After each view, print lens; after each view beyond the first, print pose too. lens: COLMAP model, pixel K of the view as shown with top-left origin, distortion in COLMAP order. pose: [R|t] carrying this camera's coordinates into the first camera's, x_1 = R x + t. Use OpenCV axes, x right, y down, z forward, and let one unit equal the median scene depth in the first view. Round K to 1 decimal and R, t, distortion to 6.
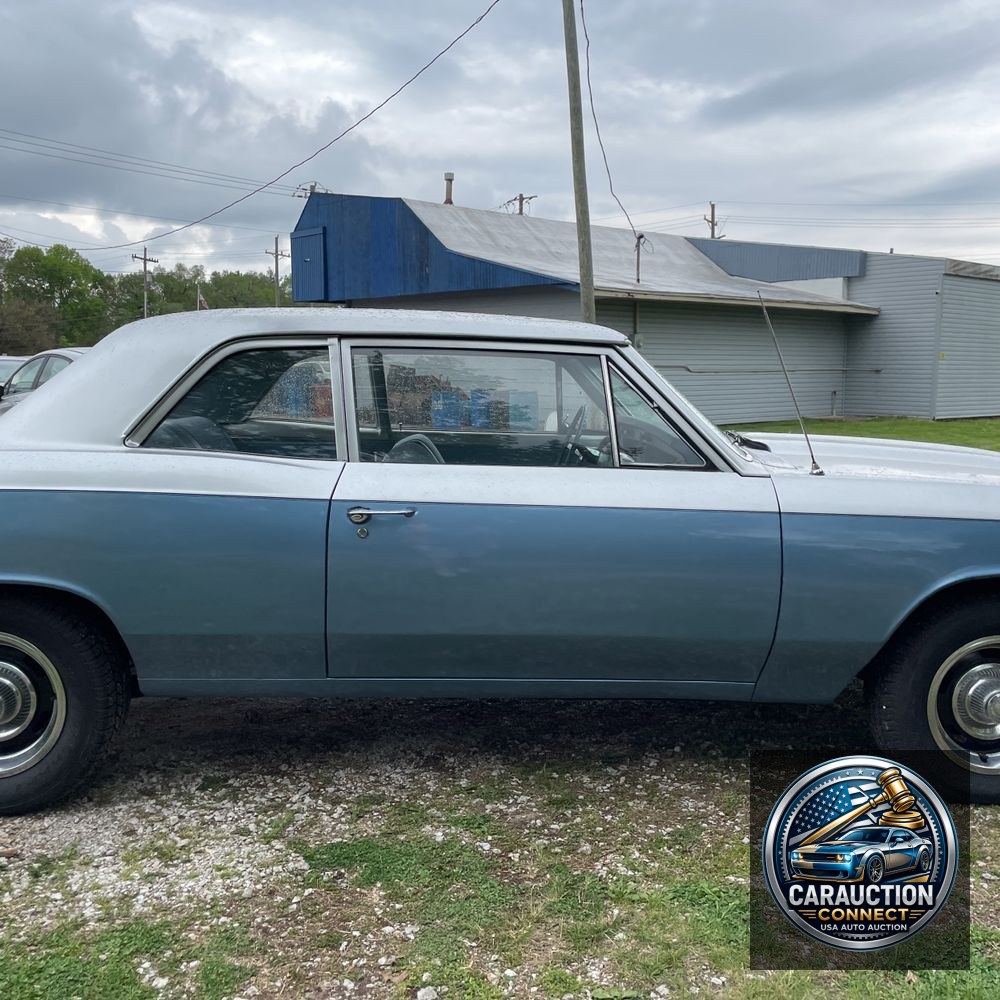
lens RADIAL K [[995.3, 0, 512.6], [0, 995.3, 491.9], [0, 0, 1]] dist [0.101790, -0.123930]
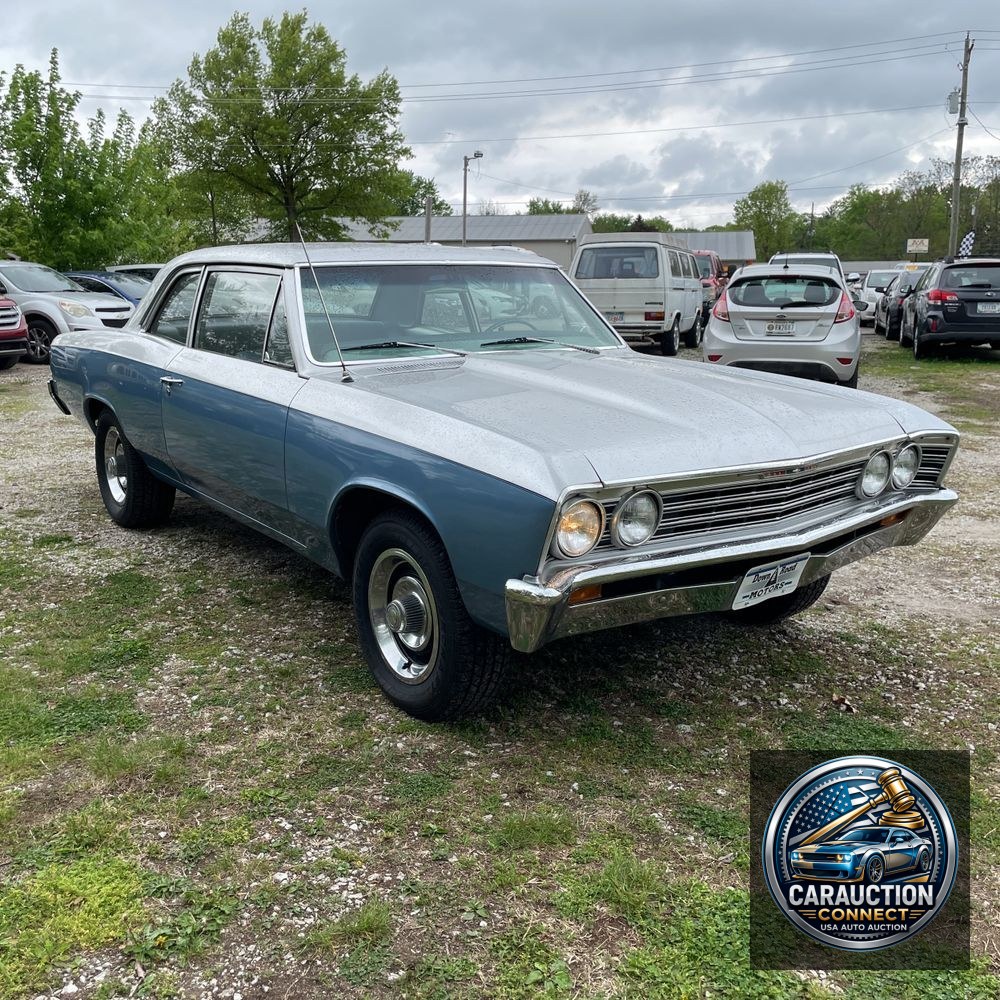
lens RADIAL K [[1002.1, 0, 485.5], [0, 1002.1, 495.3], [0, 0, 1]] dist [0.085555, -0.104164]
pose [[0.526706, 0.170544, -0.832764, 0.163248], [-0.098716, 0.985311, 0.139348, -0.007814], [0.844296, 0.008812, 0.535805, 0.063621]]
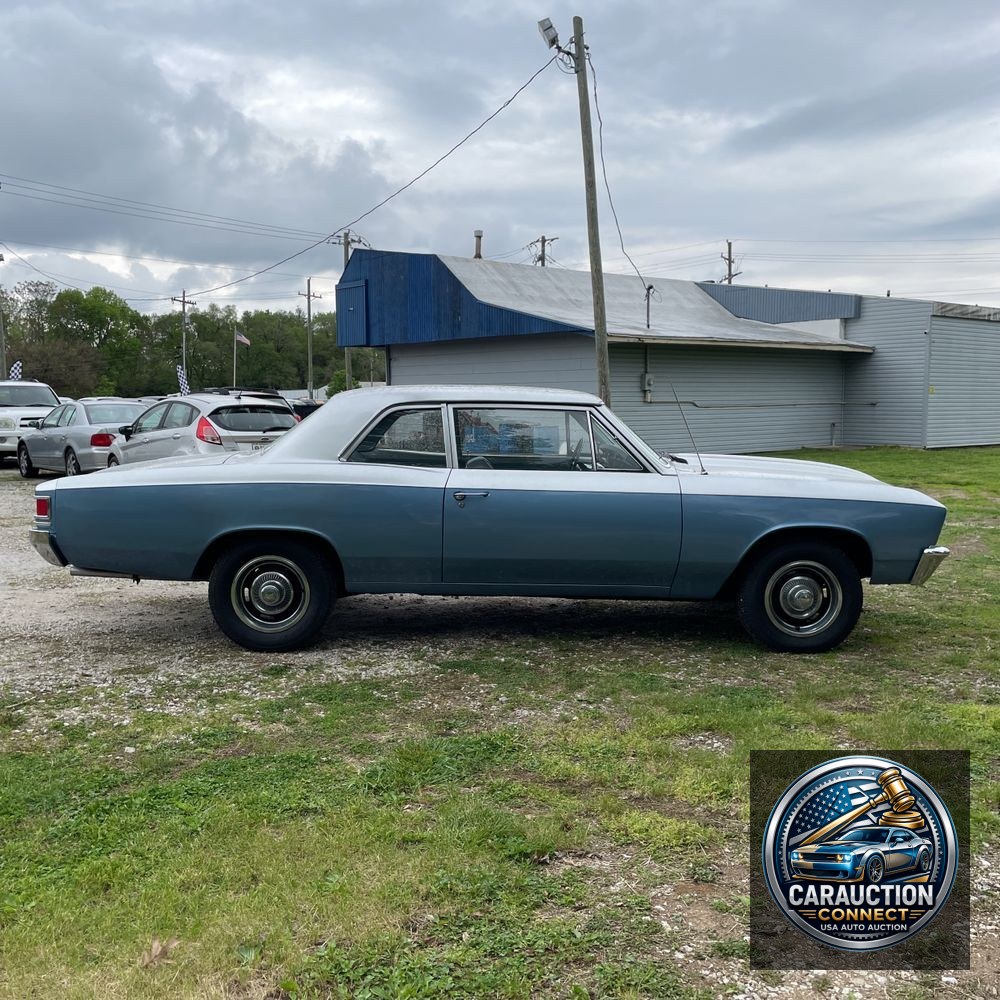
lens RADIAL K [[993.8, 0, 500.0], [0, 993.8, 500.0], [0, 0, 1]] dist [0.111965, -0.114425]
pose [[0.999338, -0.005017, -0.036021, -0.000774], [0.004121, 0.999681, -0.024905, 0.008849], [0.036134, 0.024740, 0.999041, -0.101996]]
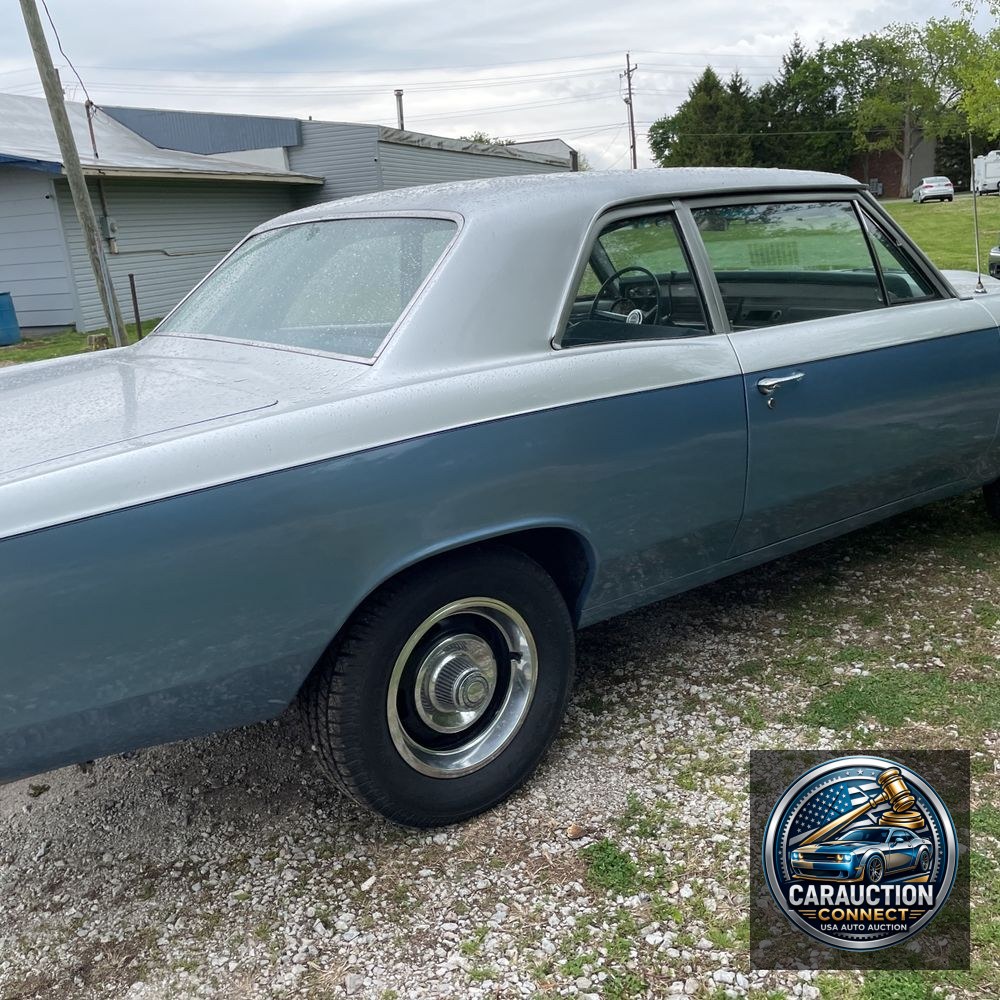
lens RADIAL K [[1002.1, 0, 485.5], [0, 1002.1, 495.3], [0, 0, 1]] dist [0.085555, -0.104164]
pose [[0.830637, -0.215512, 0.513417, -0.099376], [0.154055, 0.975016, 0.160033, -0.007762], [-0.535079, -0.053835, 0.843085, 0.035047]]
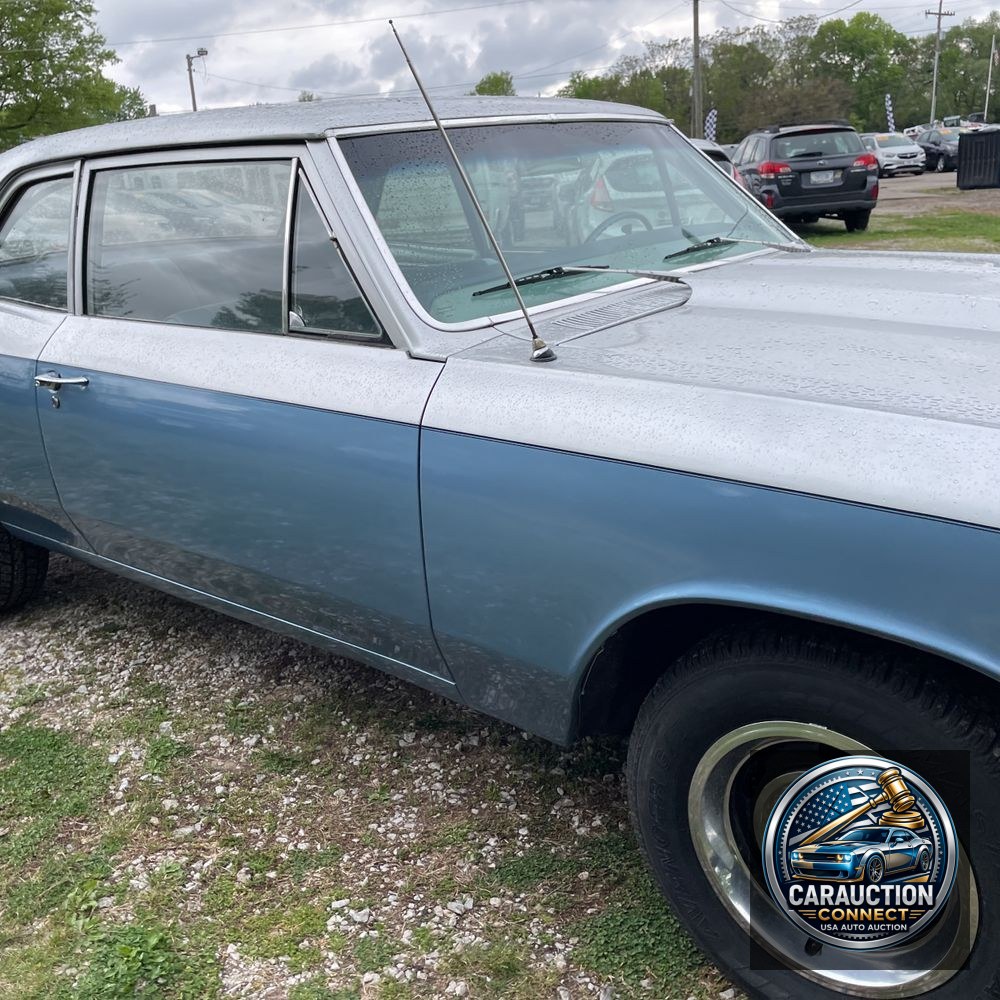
lens RADIAL K [[1016.0, 0, 488.4], [0, 1016.0, 497.3], [0, 0, 1]] dist [0.043561, -0.068115]
pose [[0.724093, 0.147591, -0.673726, 0.080535], [-0.002689, 0.977432, 0.211233, -0.007295], [0.689697, -0.151141, 0.708149, 0.069551]]
